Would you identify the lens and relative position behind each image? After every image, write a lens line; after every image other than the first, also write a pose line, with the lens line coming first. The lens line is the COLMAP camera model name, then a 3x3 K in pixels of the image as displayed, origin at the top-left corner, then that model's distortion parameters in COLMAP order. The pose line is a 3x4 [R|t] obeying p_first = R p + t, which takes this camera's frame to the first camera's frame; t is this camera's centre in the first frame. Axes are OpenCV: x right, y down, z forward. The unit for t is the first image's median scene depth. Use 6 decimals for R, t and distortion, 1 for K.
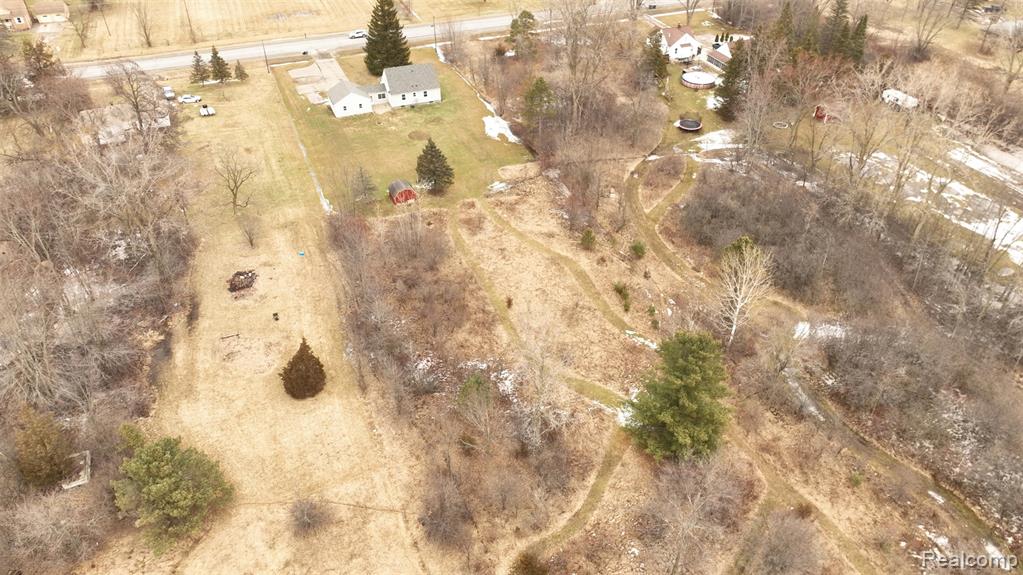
lens RADIAL K [[718.7, 0, 508.8], [0, 718.7, 283.2], [0, 0, 1]] dist [0.008996, 0.001676]
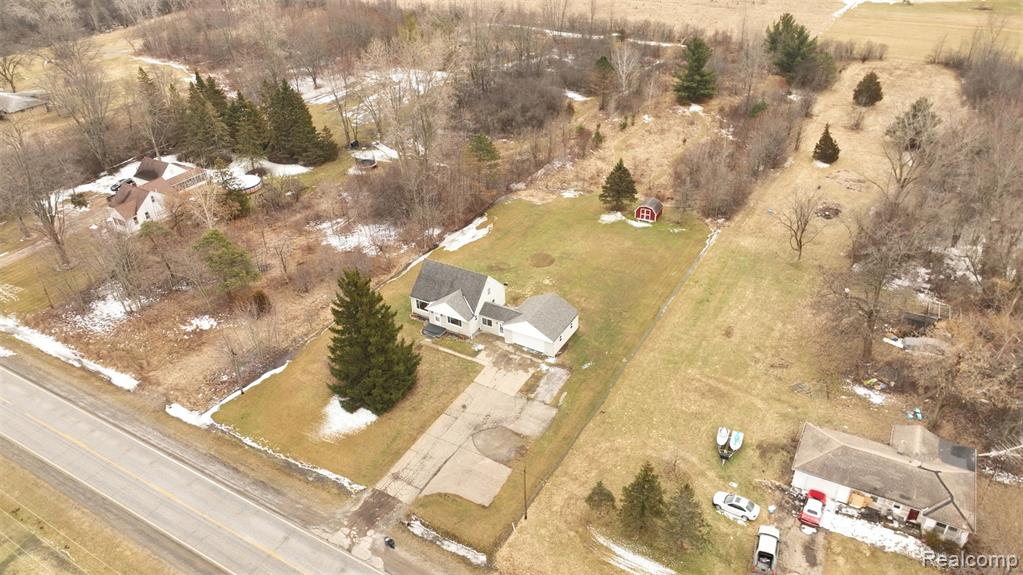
lens RADIAL K [[718.7, 0, 513.6], [0, 718.7, 289.1], [0, 0, 1]] dist [0.008996, 0.001676]
pose [[-0.614198, -0.404959, 0.677325, -0.804170], [0.496365, 0.469010, 0.730515, -0.960314], [-0.613500, 0.784881, -0.087057, 1.336450]]
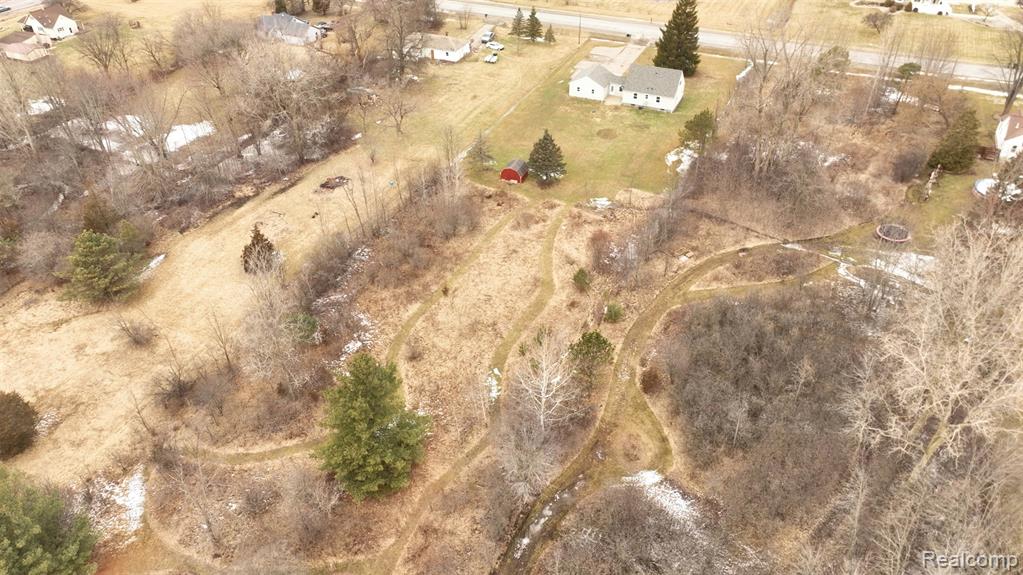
lens RADIAL K [[718.7, 0, 512.1], [0, 718.7, 285.7], [0, 0, 1]] dist [0.008996, 0.001676]
pose [[0.687461, 0.435251, -0.581338, 0.533125], [-0.424740, 0.890284, 0.164286, -0.151696], [0.589062, 0.133978, 0.796904, 0.203038]]
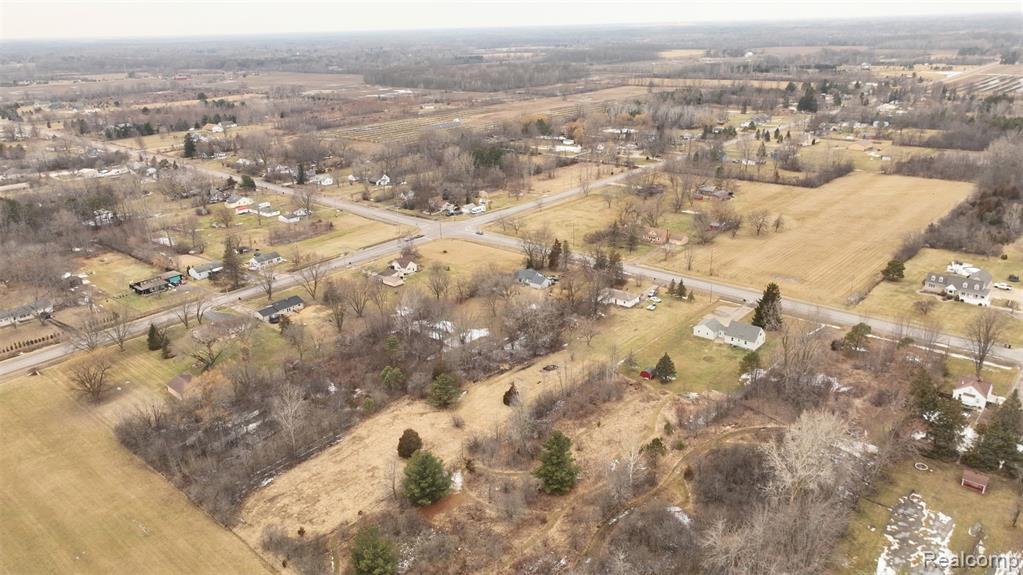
lens RADIAL K [[718.7, 0, 510.3], [0, 718.7, 282.0], [0, 0, 1]] dist [0.008996, 0.001676]
pose [[0.447912, 0.291839, -0.845106, 1.228037], [-0.509067, 0.860294, 0.027274, -0.203438], [0.735000, 0.418000, 0.533902, -0.365753]]
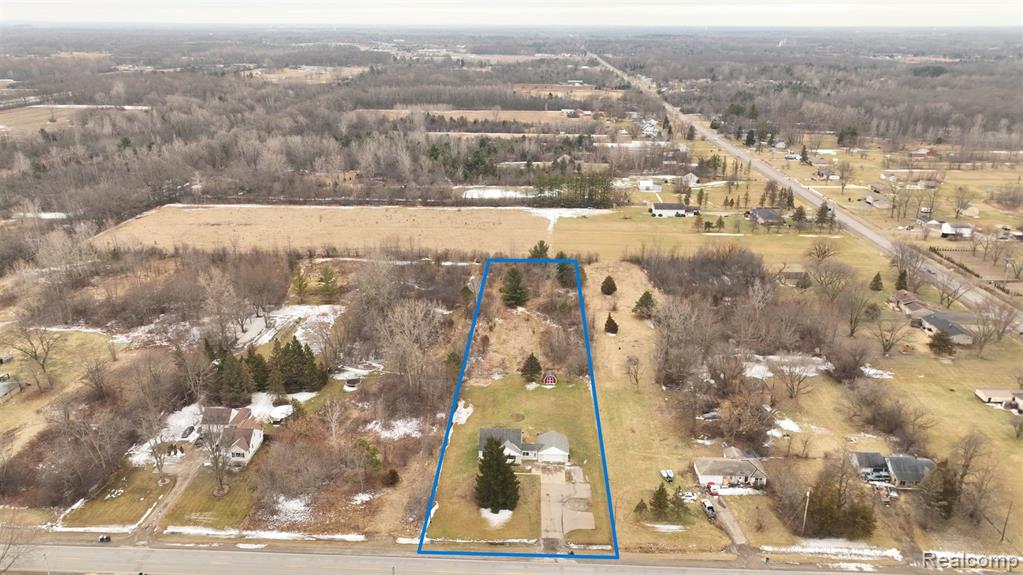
lens RADIAL K [[718.7, 0, 514.0], [0, 718.7, 284.7], [0, 0, 1]] dist [0.008996, 0.001676]
pose [[-0.913133, -0.141754, 0.382222, -0.753453], [0.240377, 0.570033, 0.785672, -1.776999], [-0.329251, 0.809301, -0.486442, 1.778436]]
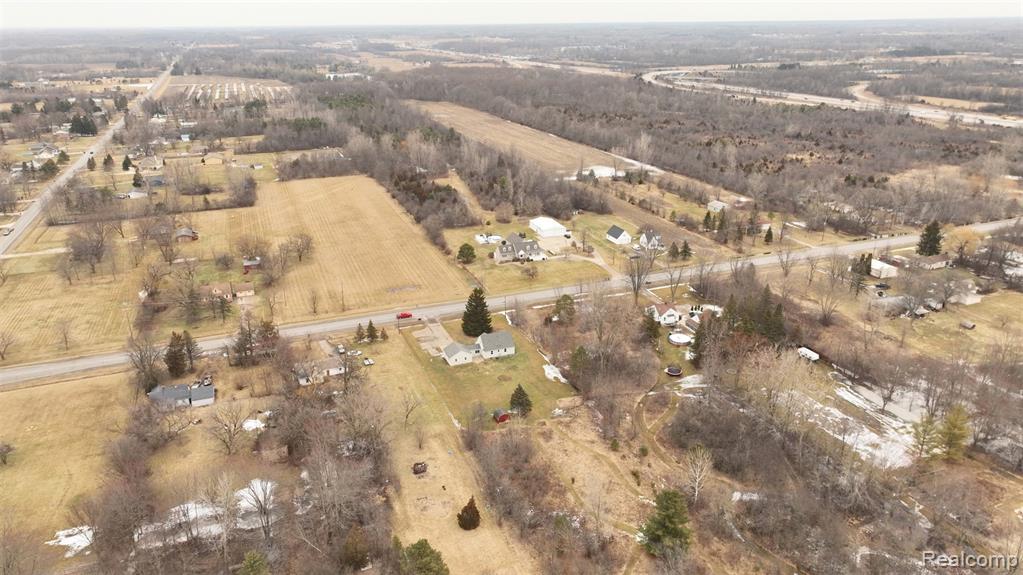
lens RADIAL K [[718.7, 0, 508.2], [0, 718.7, 282.3], [0, 0, 1]] dist [0.008996, 0.001676]
pose [[0.999850, -0.002305, -0.017137, -0.106294], [-0.002630, 0.959269, -0.282481, 0.049712], [0.017090, 0.282483, 0.959120, -0.710884]]
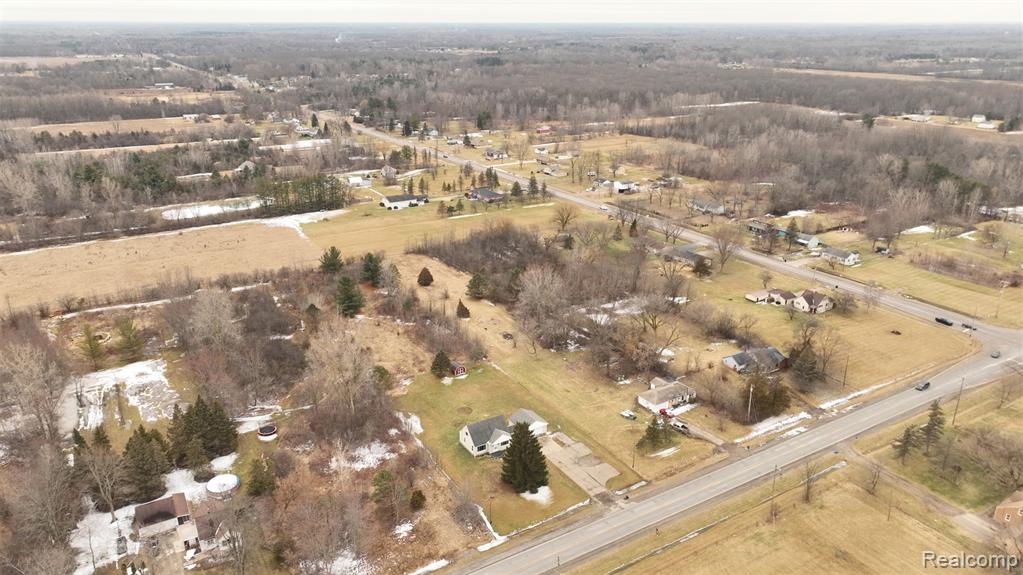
lens RADIAL K [[718.7, 0, 512.4], [0, 718.7, 283.5], [0, 0, 1]] dist [0.008996, 0.001676]
pose [[-0.986326, 0.056574, -0.154790, -0.011459], [-0.098129, 0.552991, 0.827389, -1.860718], [0.132406, 0.831264, -0.539878, 1.893611]]
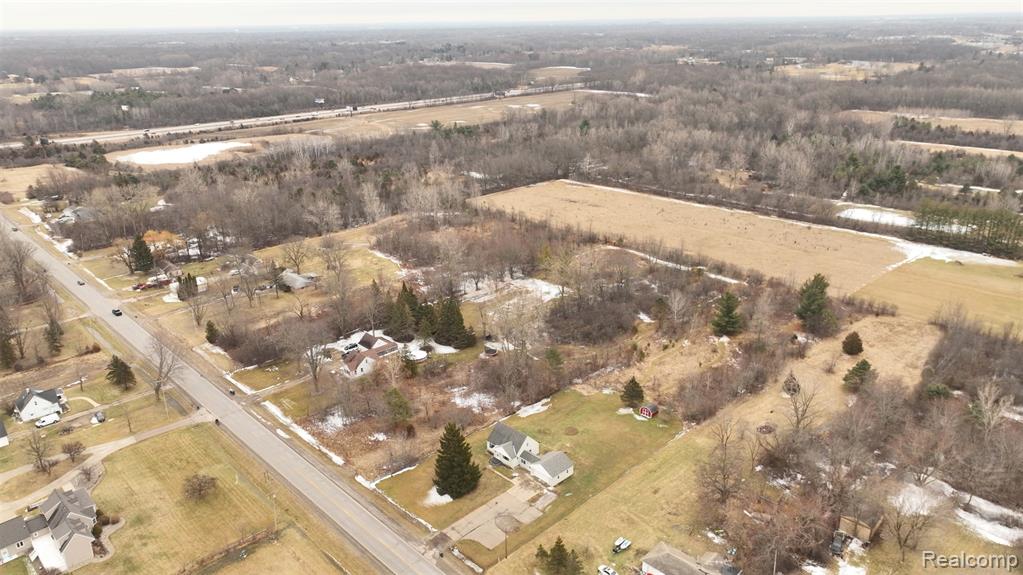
lens RADIAL K [[718.7, 0, 514.5], [0, 718.7, 292.8], [0, 0, 1]] dist [0.008996, 0.001676]
pose [[-0.380652, -0.322041, 0.866830, -1.424980], [0.562955, 0.662967, 0.493514, -1.340584], [-0.733611, 0.675843, -0.071065, 1.194230]]
